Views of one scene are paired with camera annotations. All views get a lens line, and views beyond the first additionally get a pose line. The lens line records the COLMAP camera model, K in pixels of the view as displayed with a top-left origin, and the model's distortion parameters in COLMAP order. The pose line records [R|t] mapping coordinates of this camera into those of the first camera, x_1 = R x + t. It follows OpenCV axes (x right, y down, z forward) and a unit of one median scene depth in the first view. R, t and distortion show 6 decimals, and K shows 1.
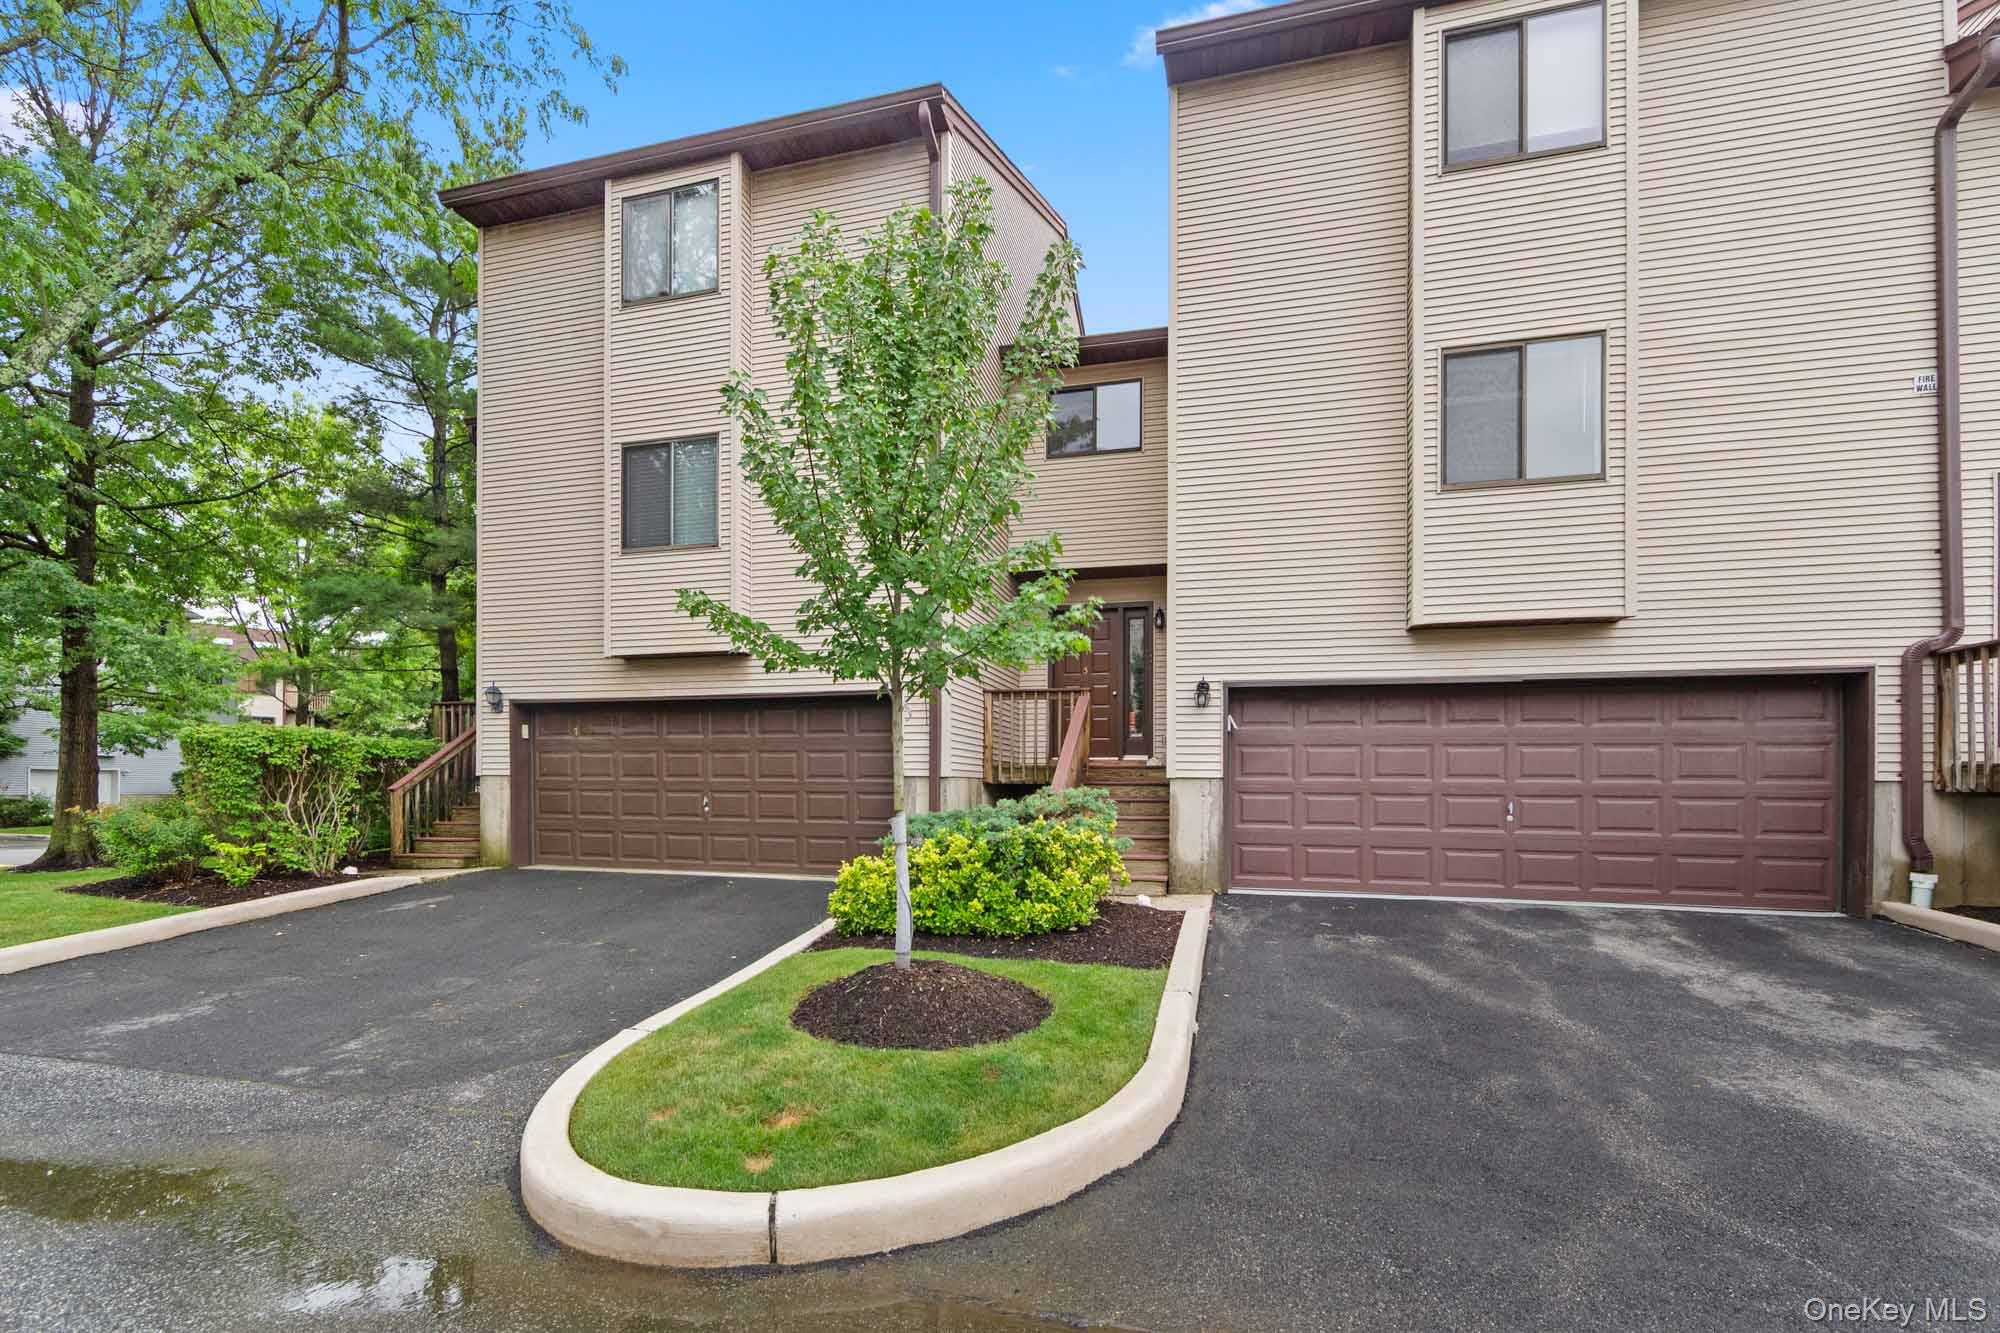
lens RADIAL K [[860.7, 0, 997.1], [0, 860.7, 793.4], [0, 0, 1]] dist [-0.000391, -0.000118]
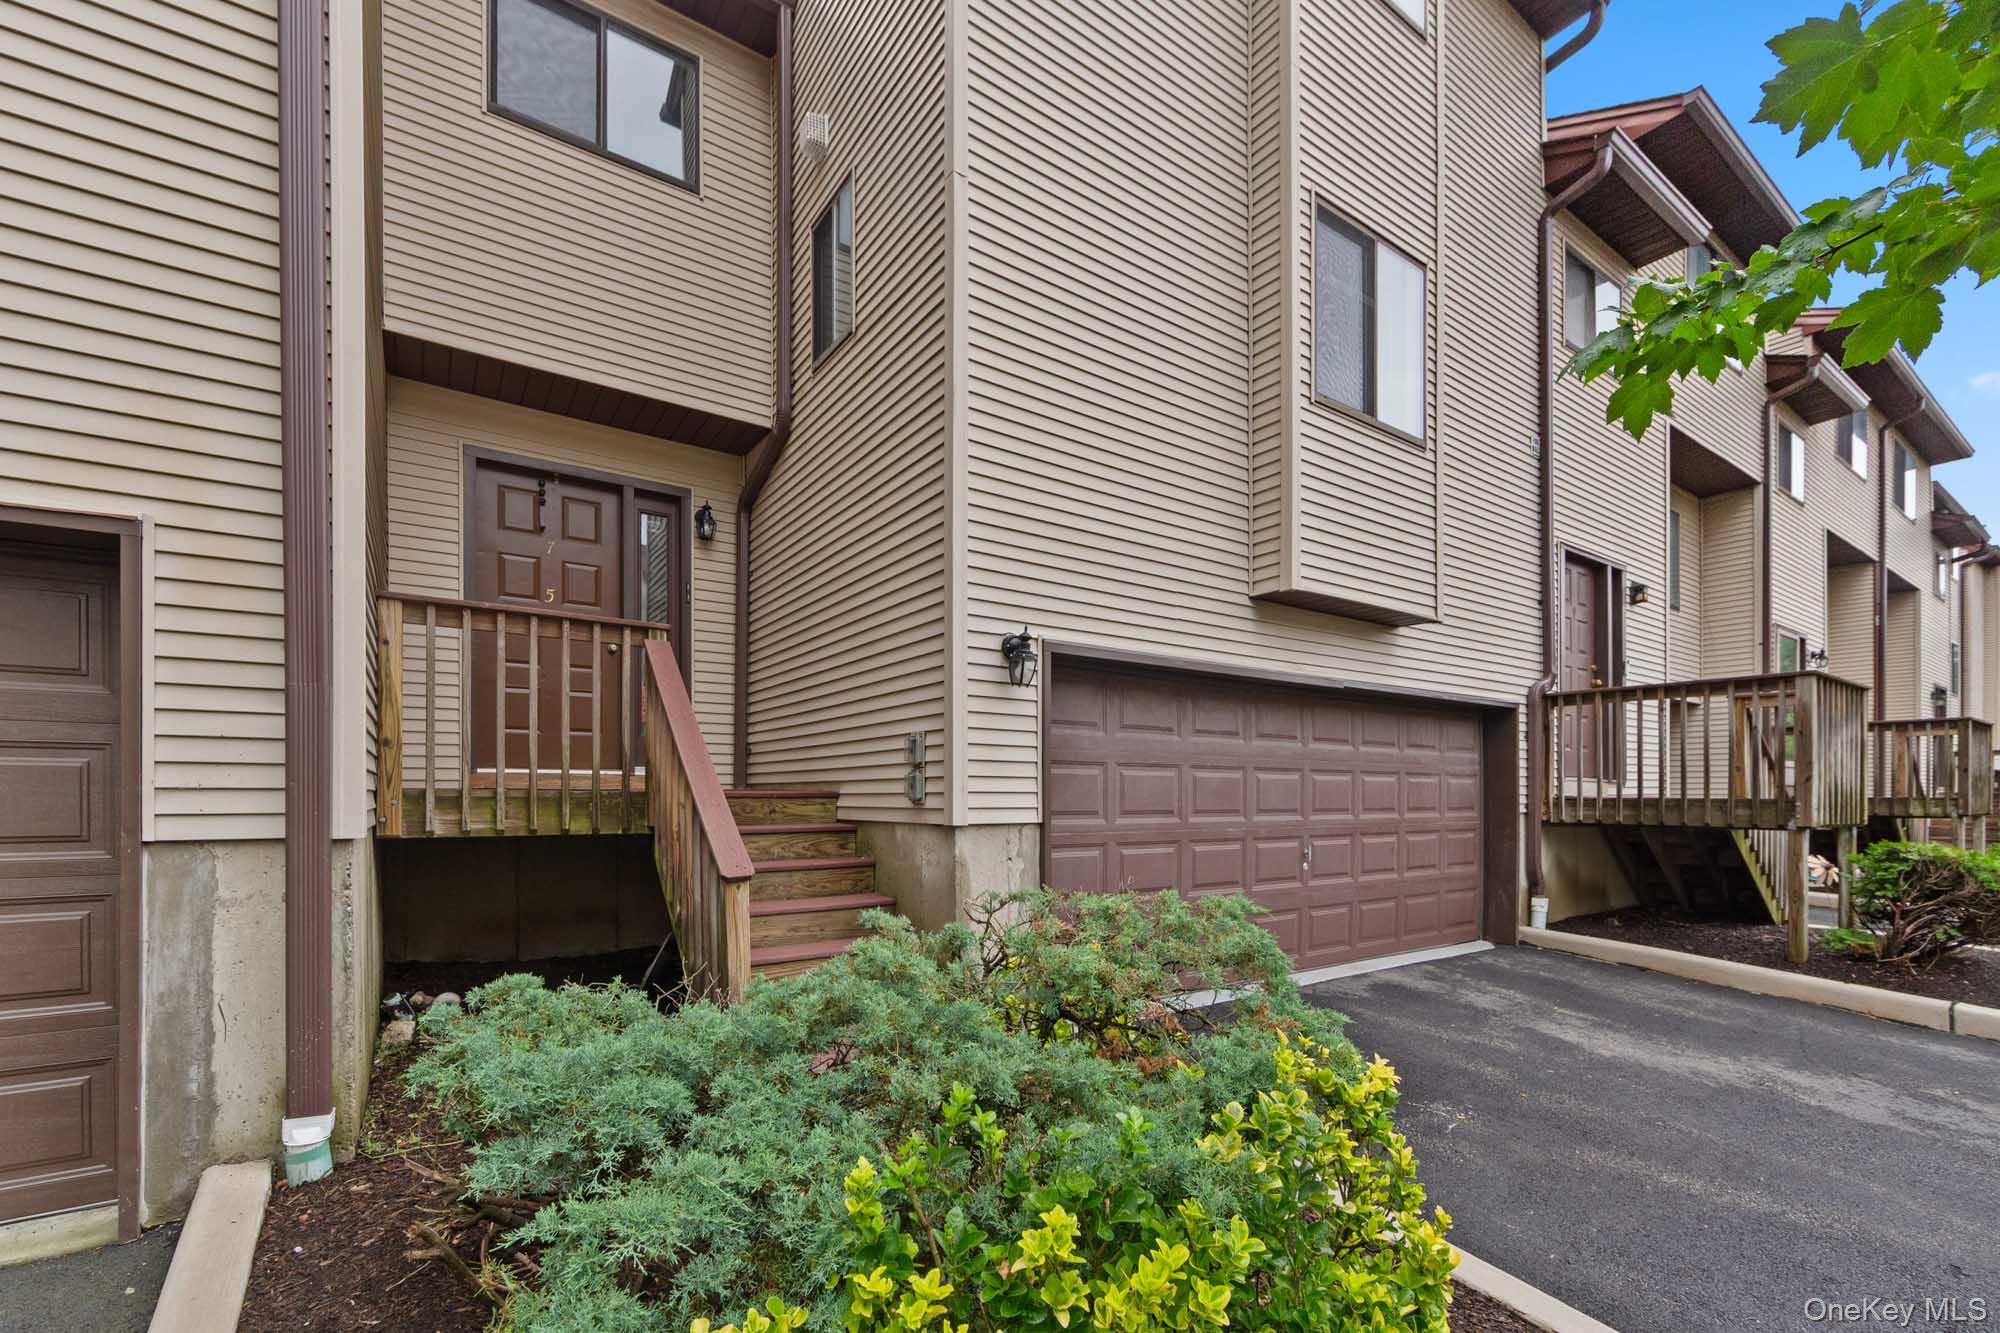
lens RADIAL K [[860.7, 0, 997.1], [0, 860.7, 793.4], [0, 0, 1]] dist [-0.000391, -0.000118]
pose [[0.645121, -0.006429, 0.764054, -0.165092], [0.007530, 0.999970, 0.002057, -0.039066], [-0.764044, 0.004426, 0.645149, 0.710143]]
